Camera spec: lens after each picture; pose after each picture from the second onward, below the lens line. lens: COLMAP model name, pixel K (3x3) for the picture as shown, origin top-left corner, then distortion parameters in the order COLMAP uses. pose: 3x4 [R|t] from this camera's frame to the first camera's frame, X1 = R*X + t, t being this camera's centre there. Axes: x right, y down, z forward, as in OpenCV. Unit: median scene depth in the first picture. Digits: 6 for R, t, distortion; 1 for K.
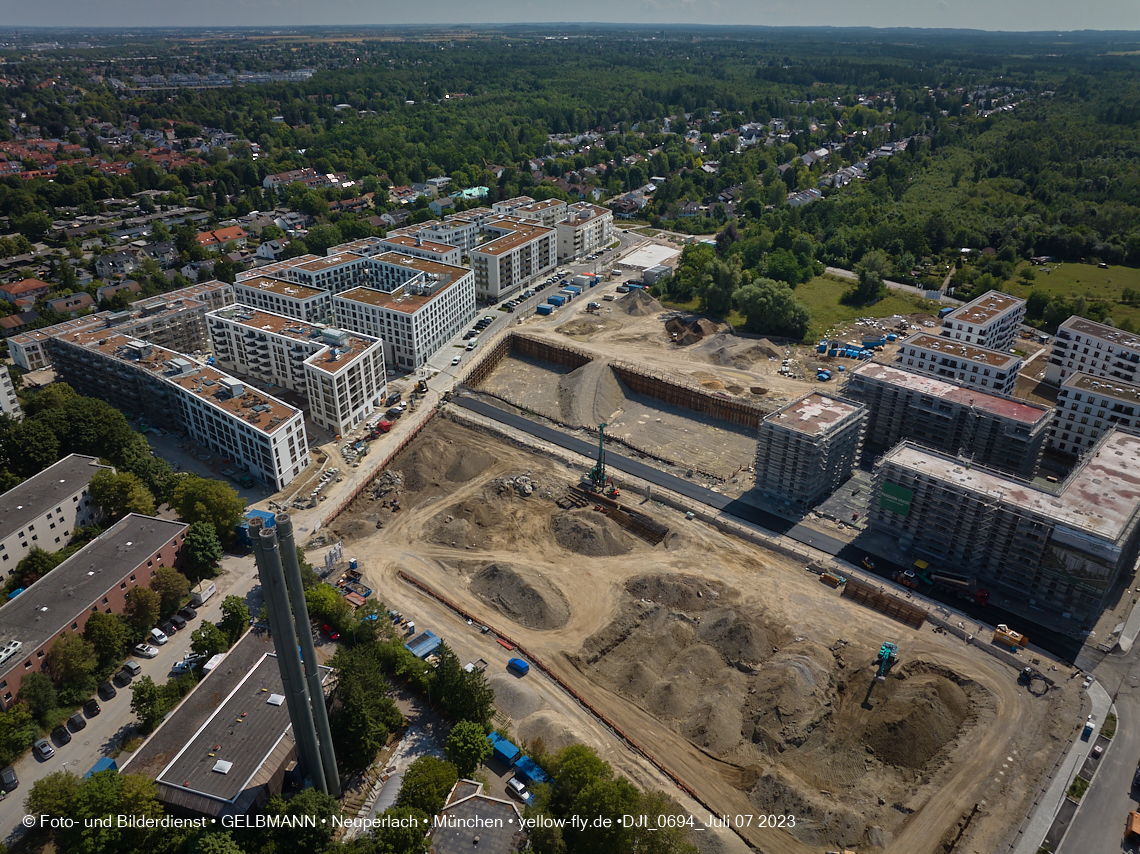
lens RADIAL K [[804.1, 0, 568.4], [0, 804.1, 425.3], [0, 0, 1]] dist [-0.040101, 0.003580]
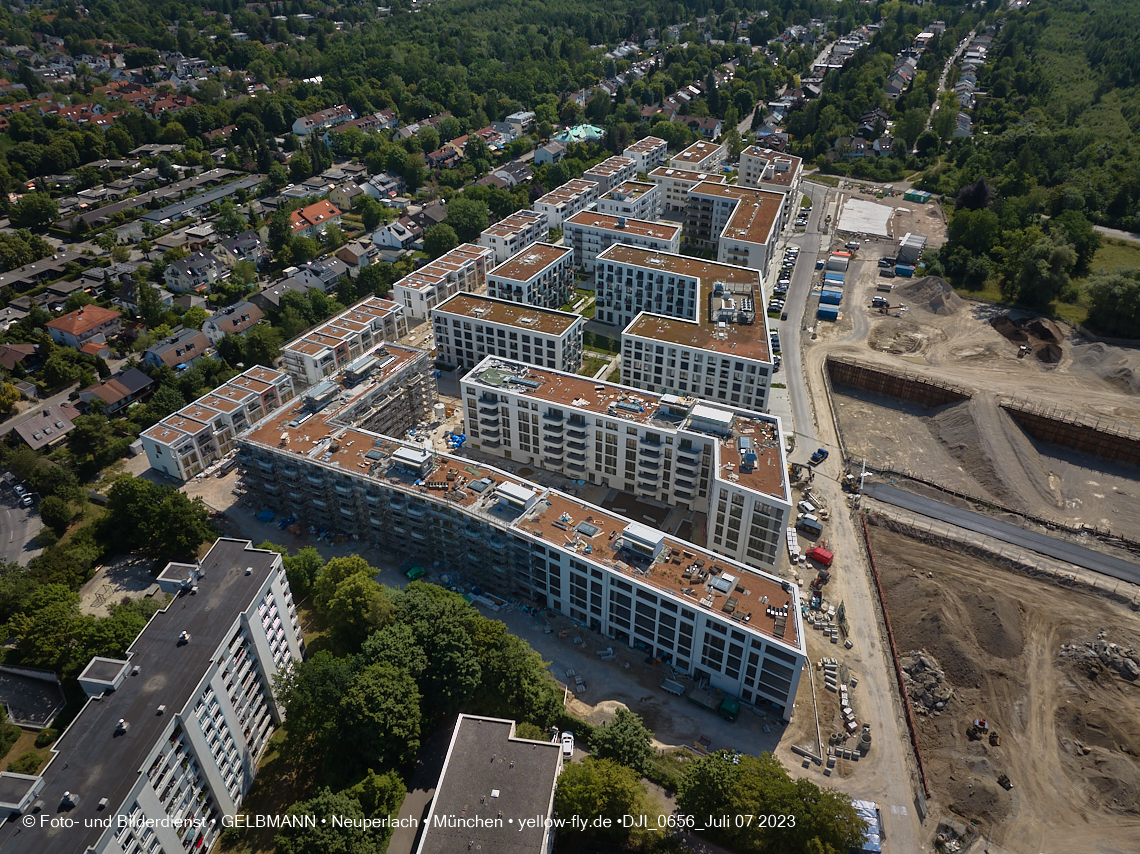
lens RADIAL K [[808.9, 0, 568.4], [0, 808.9, 419.9], [0, 0, 1]] dist [-0.052932, 0.025298]
pose [[0.992483, -0.076408, 0.095596, -0.410028], [0.065887, 0.991883, 0.108750, -0.165204], [-0.103130, -0.101634, 0.989462, 0.301830]]
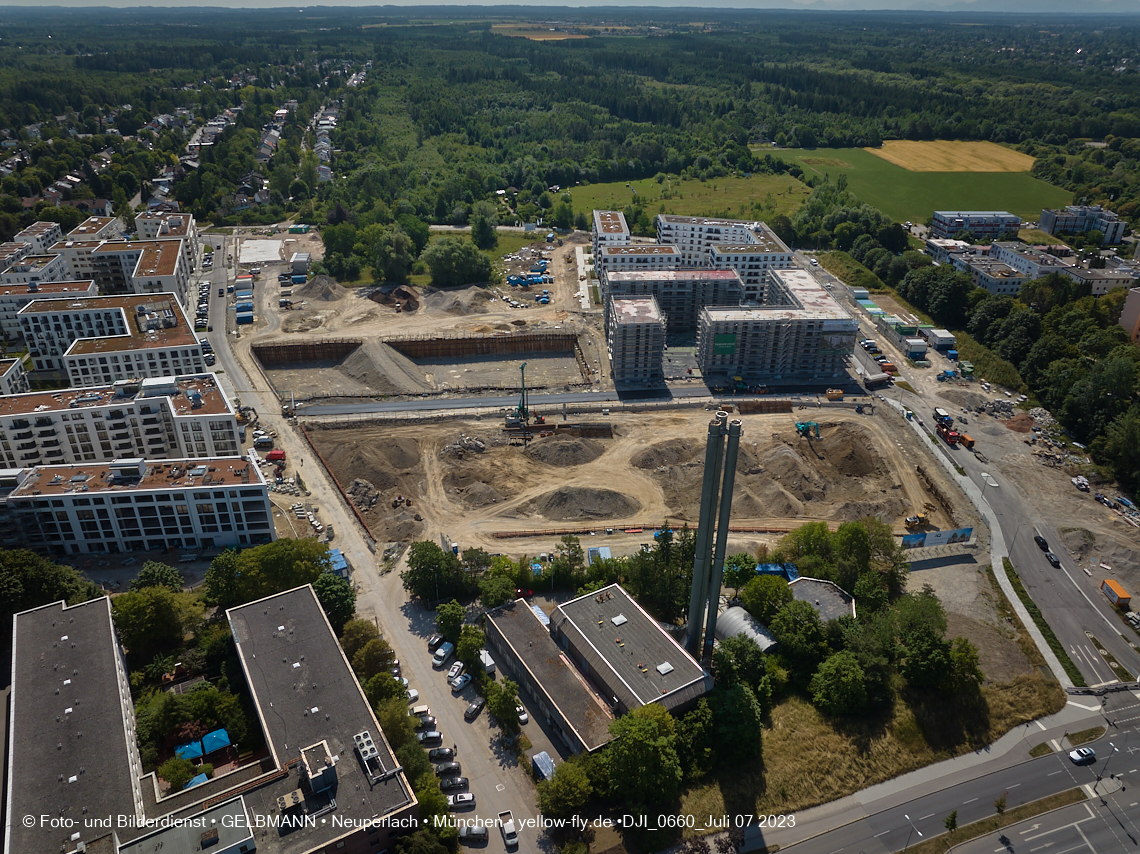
lens RADIAL K [[804.1, 0, 568.4], [0, 804.1, 425.3], [0, 0, 1]] dist [-0.040101, 0.003580]
pose [[0.688637, -0.340093, 0.640403, -0.474892], [0.325714, 0.934152, 0.145845, -0.046489], [-0.647835, 0.108154, 0.754064, 0.072792]]
